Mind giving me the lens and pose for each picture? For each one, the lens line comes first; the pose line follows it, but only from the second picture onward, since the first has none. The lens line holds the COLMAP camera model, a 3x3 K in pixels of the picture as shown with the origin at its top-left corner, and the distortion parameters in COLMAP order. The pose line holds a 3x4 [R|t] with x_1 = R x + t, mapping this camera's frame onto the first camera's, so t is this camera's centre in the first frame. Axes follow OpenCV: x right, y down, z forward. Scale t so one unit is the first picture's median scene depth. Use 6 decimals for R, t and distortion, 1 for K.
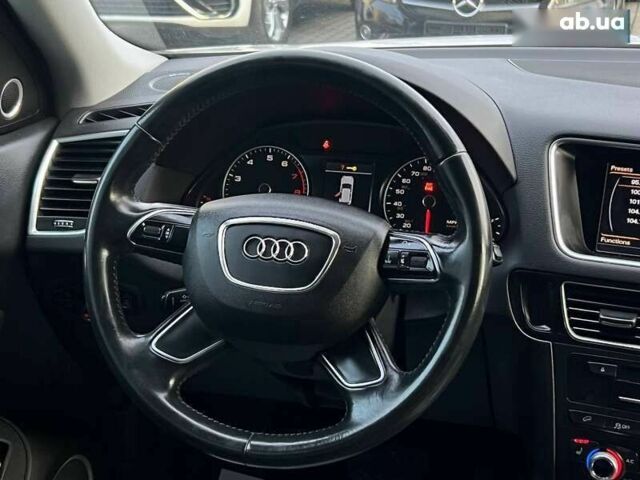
lens RADIAL K [[1031.3, 0, 320.0], [0, 1031.3, 240.0], [0, 0, 1]] dist [0.131229, -0.085383]
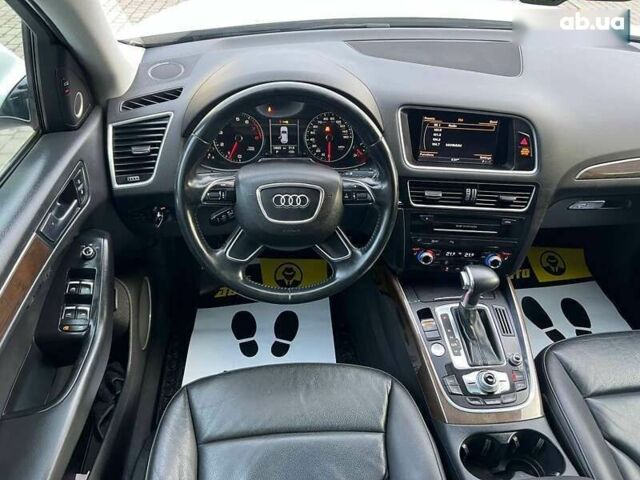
lens RADIAL K [[486.7, 0, 320.0], [0, 486.7, 240.0], [0, 0, 1]] dist [0.056772, -0.057046]
pose [[0.935766, -0.192932, 0.295160, -0.237257], [0.072218, 0.924158, 0.375122, -0.223462], [-0.345148, -0.329711, 0.878729, 0.161325]]
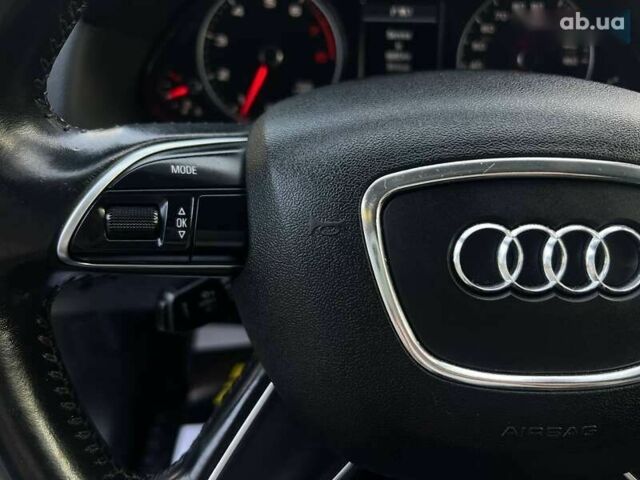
lens RADIAL K [[509.5, 0, 320.0], [0, 509.5, 240.0], [0, 0, 1]] dist [-0.009002, -0.007041]
pose [[0.956567, -0.159673, 0.243894, -0.135463], [0.073918, 0.942162, 0.326906, -0.049143], [-0.281986, -0.294680, 0.913043, 0.773602]]
